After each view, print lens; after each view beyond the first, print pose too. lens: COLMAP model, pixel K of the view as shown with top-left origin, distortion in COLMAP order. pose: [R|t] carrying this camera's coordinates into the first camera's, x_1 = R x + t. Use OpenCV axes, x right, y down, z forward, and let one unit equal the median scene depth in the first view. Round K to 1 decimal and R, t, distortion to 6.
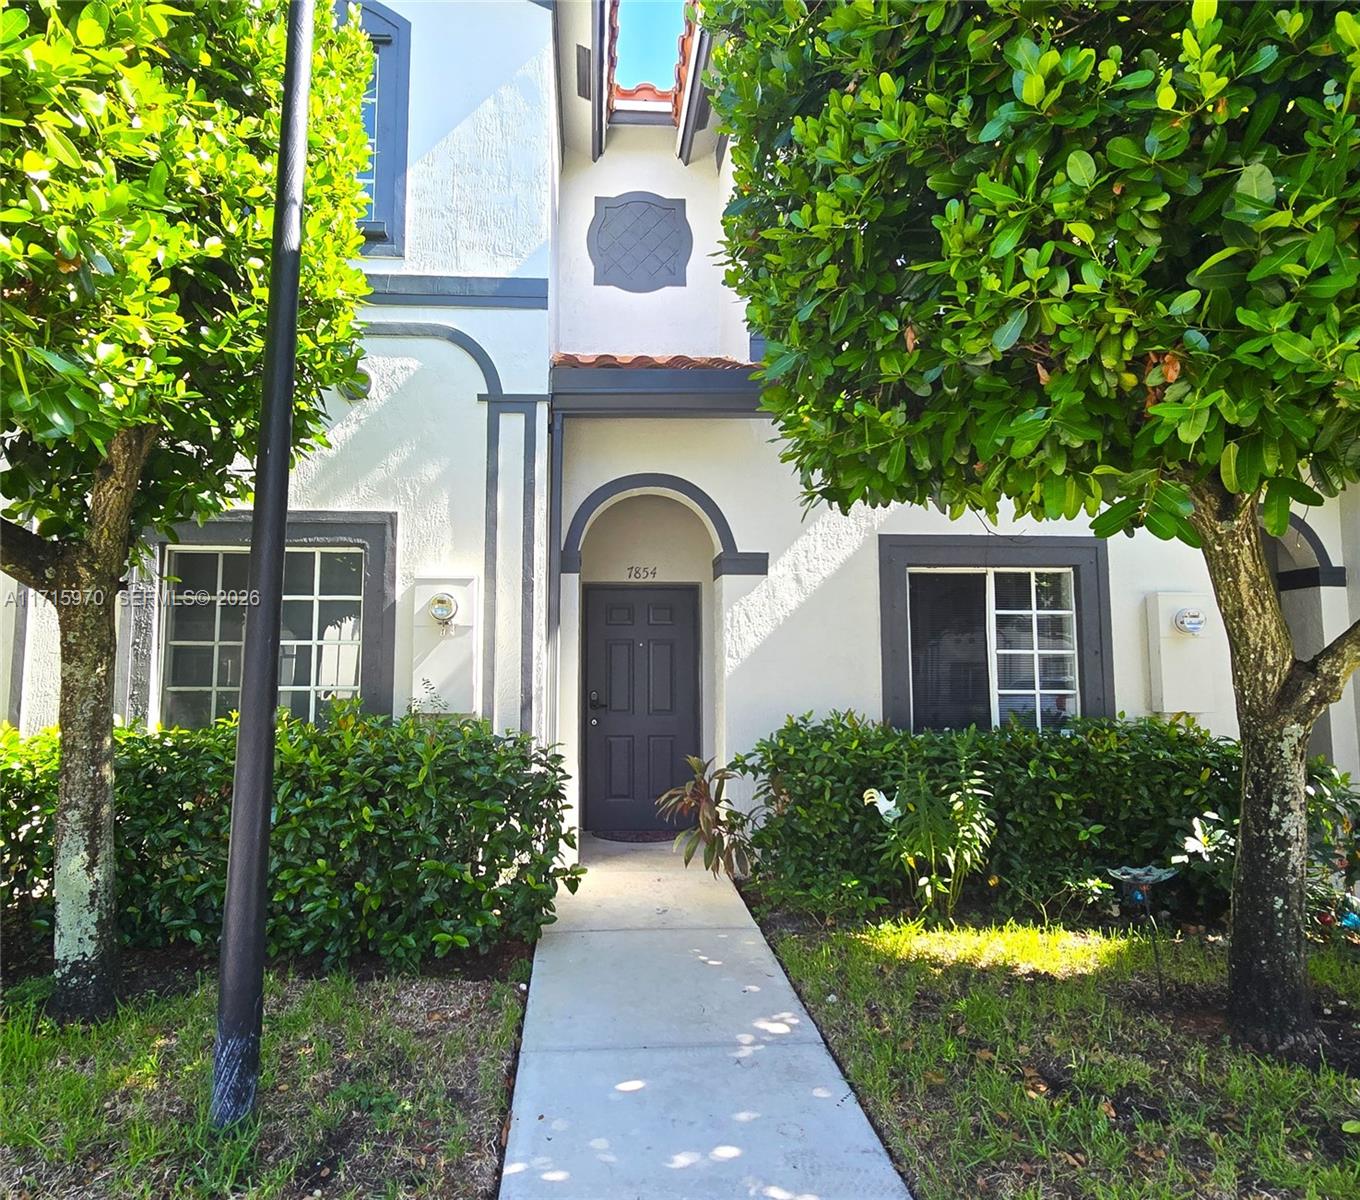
lens RADIAL K [[797.4, 0, 678.5], [0, 797.4, 608.1], [0, 0, 1]] dist [0.000176, -0.000379]
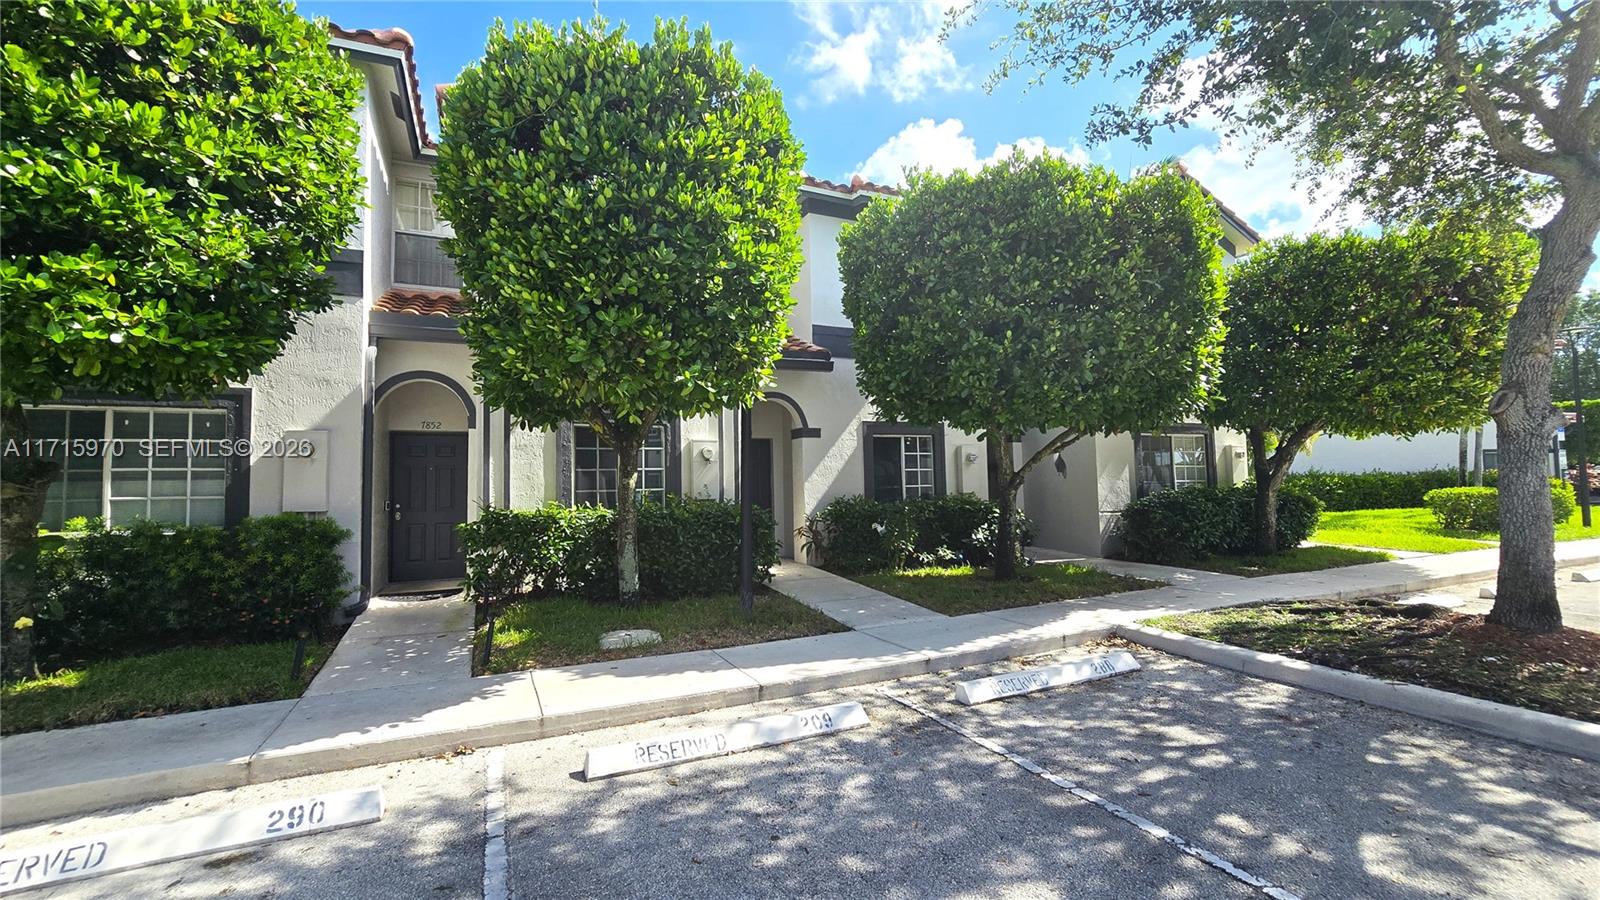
lens RADIAL K [[647.4, 0, 798.0], [0, 647.4, 445.5], [0, 0, 1]] dist [-0.000386, -0.000005]
pose [[0.915676, -0.002616, 0.401908, -0.853278], [-0.009318, 0.999572, 0.027735, -0.085692], [-0.401808, -0.029142, 0.915260, -0.849272]]
